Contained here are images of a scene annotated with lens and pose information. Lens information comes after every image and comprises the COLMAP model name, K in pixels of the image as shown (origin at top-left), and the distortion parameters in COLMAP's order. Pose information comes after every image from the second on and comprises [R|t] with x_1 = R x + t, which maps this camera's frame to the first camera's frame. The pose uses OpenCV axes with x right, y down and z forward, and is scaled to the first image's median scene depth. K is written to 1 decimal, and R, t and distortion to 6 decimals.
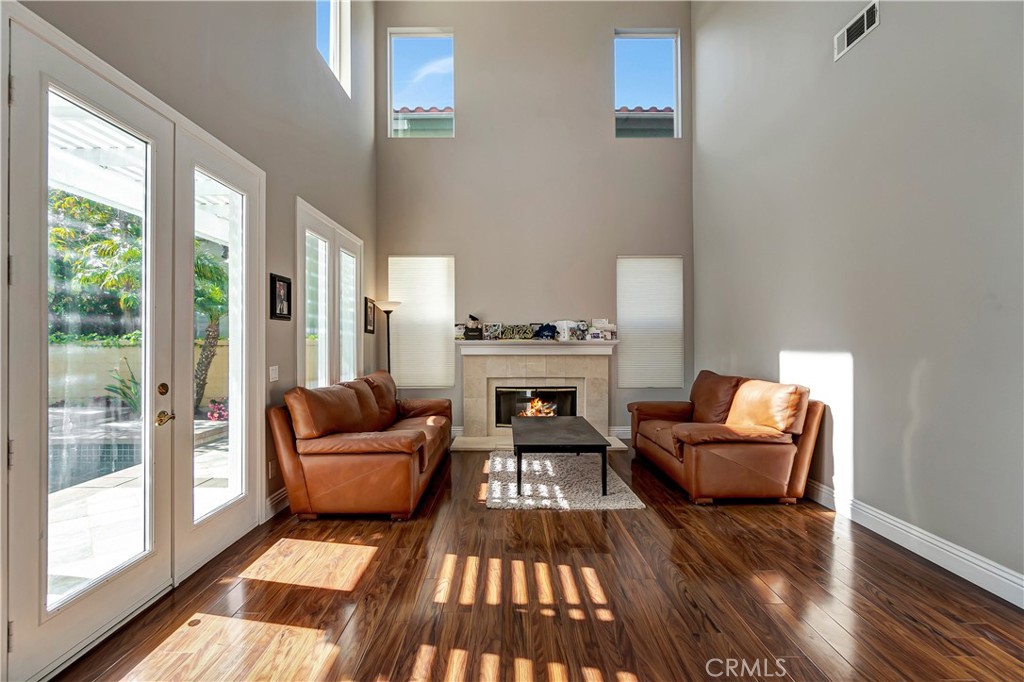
lens RADIAL K [[434.8, 0, 508.0], [0, 434.8, 340.4], [0, 0, 1]] dist [-0.004246, 0.001598]
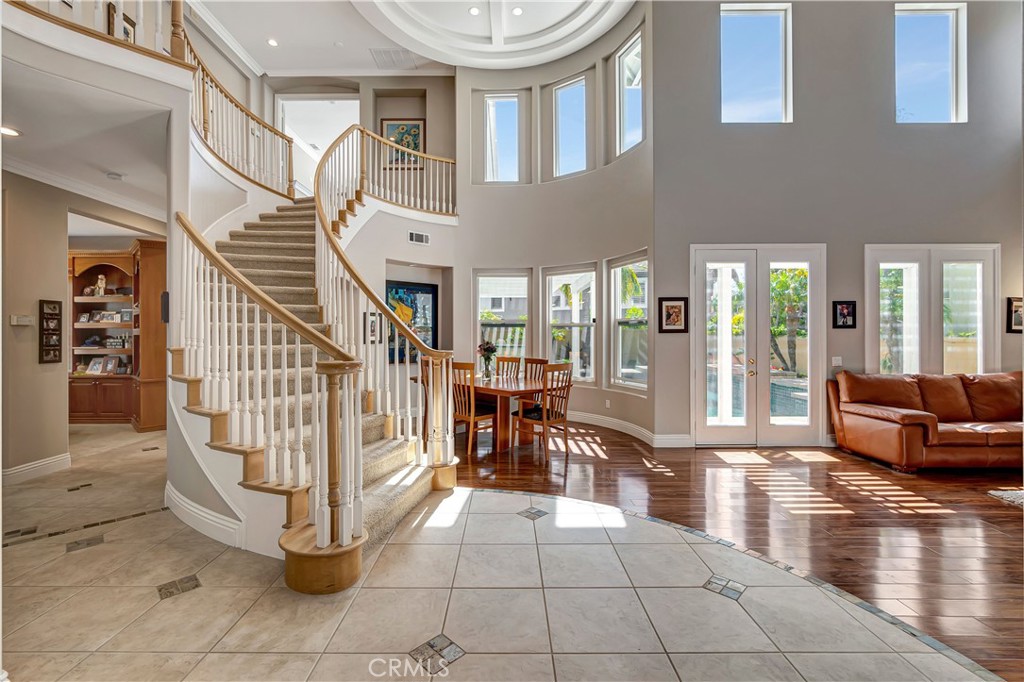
lens RADIAL K [[434.8, 0, 508.6], [0, 434.8, 333.8], [0, 0, 1]] dist [-0.004246, 0.001598]
pose [[-0.009945, -0.001075, -0.999950, 0.656391], [0.003828, 0.999992, -0.001113, -0.018322], [0.999943, -0.003838, -0.009941, -0.133915]]
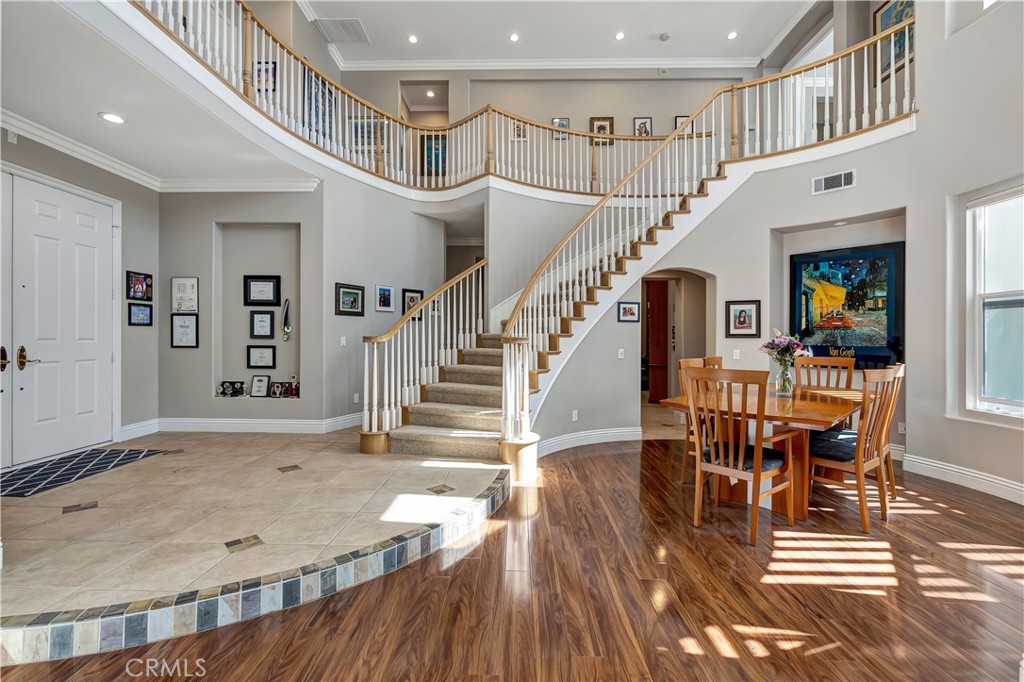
lens RADIAL K [[434.8, 0, 527.2], [0, 434.8, 347.6], [0, 0, 1]] dist [-0.004246, 0.001598]
pose [[-0.999998, 0.000133, 0.001976, -0.003495], [0.000182, 0.999692, 0.024803, 0.005381], [-0.001972, 0.024803, -0.999690, 0.459346]]
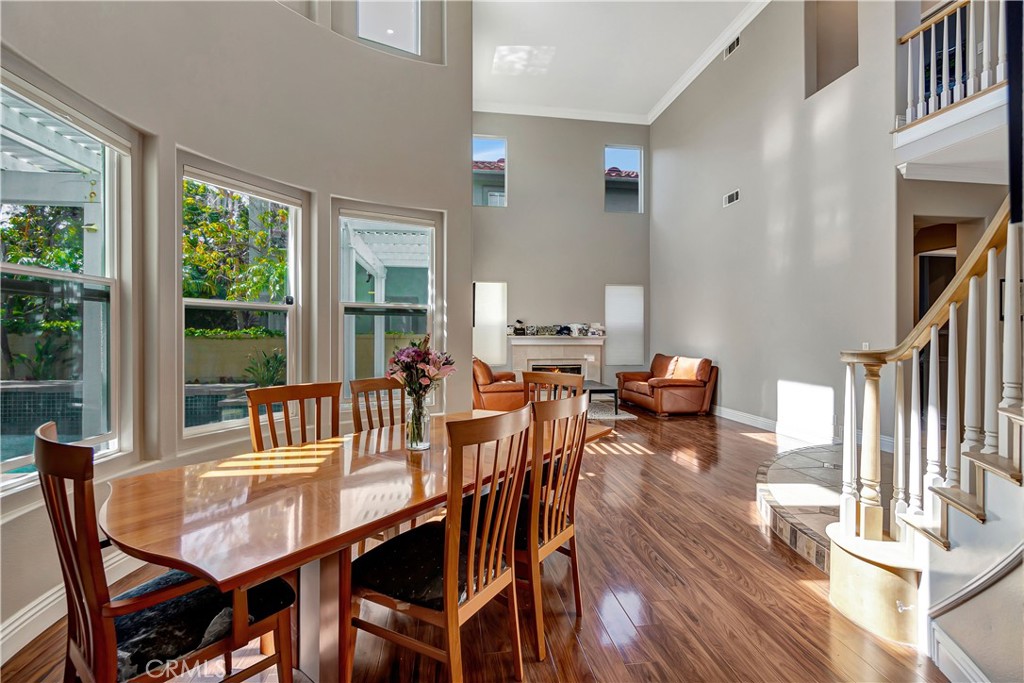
lens RADIAL K [[434.8, 0, 496.2], [0, 434.8, 332.8], [0, 0, 1]] dist [-0.004246, 0.001598]
pose [[0.991447, 0.004513, 0.130432, -0.377313], [-0.004617, 0.999989, 0.000490, -0.011625], [-0.130428, -0.001088, 0.991457, -0.582396]]
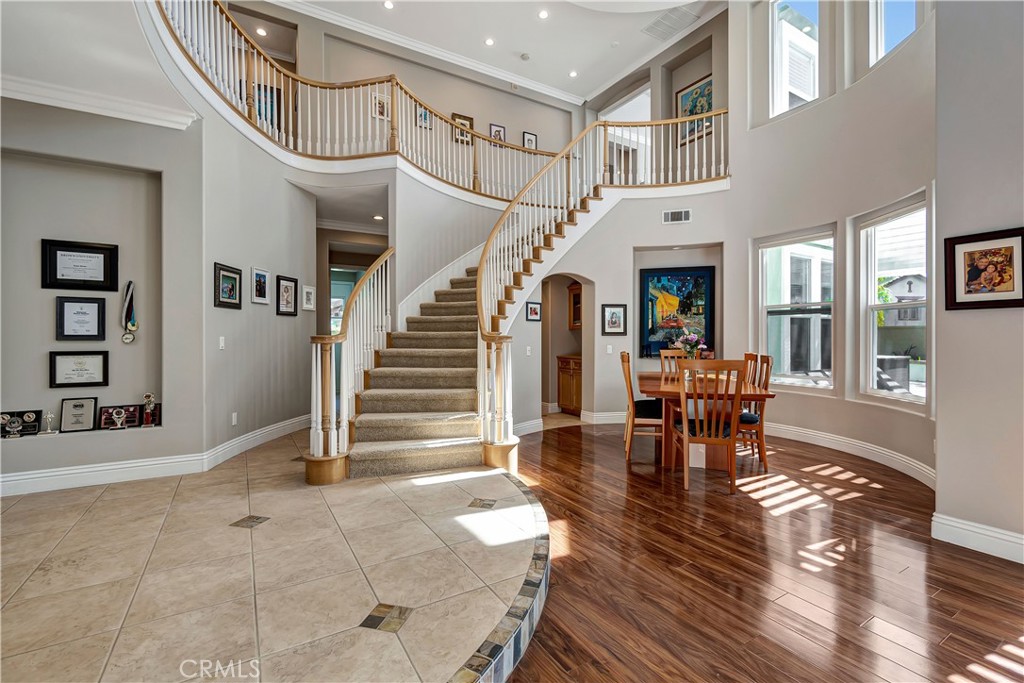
lens RADIAL K [[434.8, 0, 515.7], [0, 434.8, 349.7], [0, 0, 1]] dist [-0.004246, 0.001598]
pose [[-0.858865, 0.022394, -0.511712, 0.336304], [0.004547, 0.999338, 0.036103, 0.003127], [0.512182, 0.028680, -0.858398, 0.356533]]
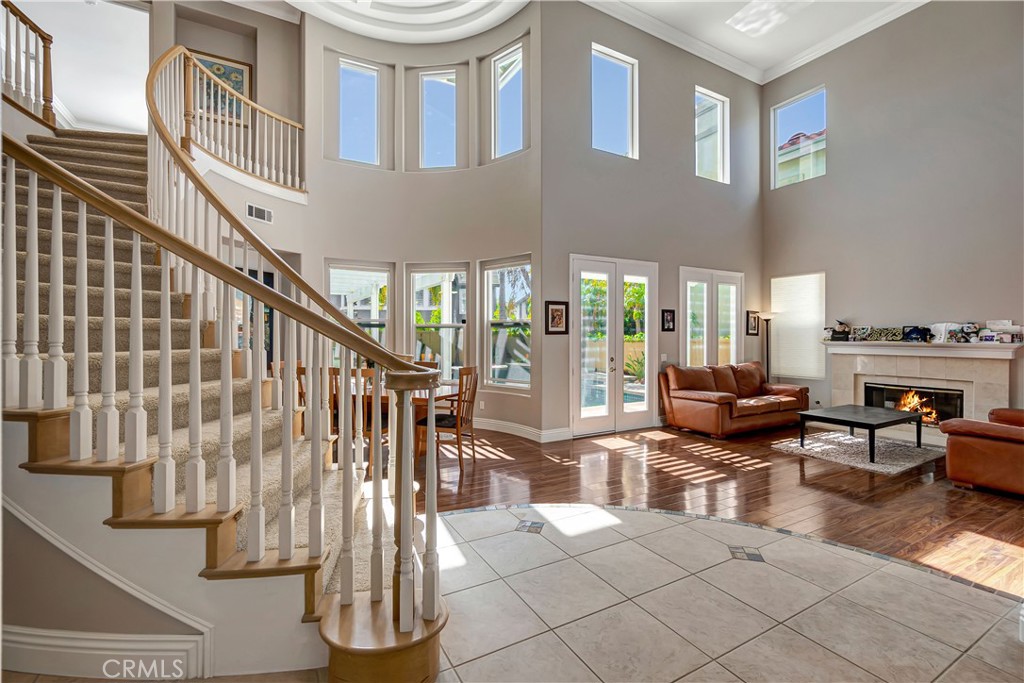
lens RADIAL K [[434.8, 0, 501.5], [0, 434.8, 337.2], [0, 0, 1]] dist [-0.004246, 0.001598]
pose [[0.465869, 0.004685, -0.884841, 0.545311], [0.000396, 0.999985, 0.005503, -0.018996], [0.884853, -0.002914, 0.465860, -0.378812]]
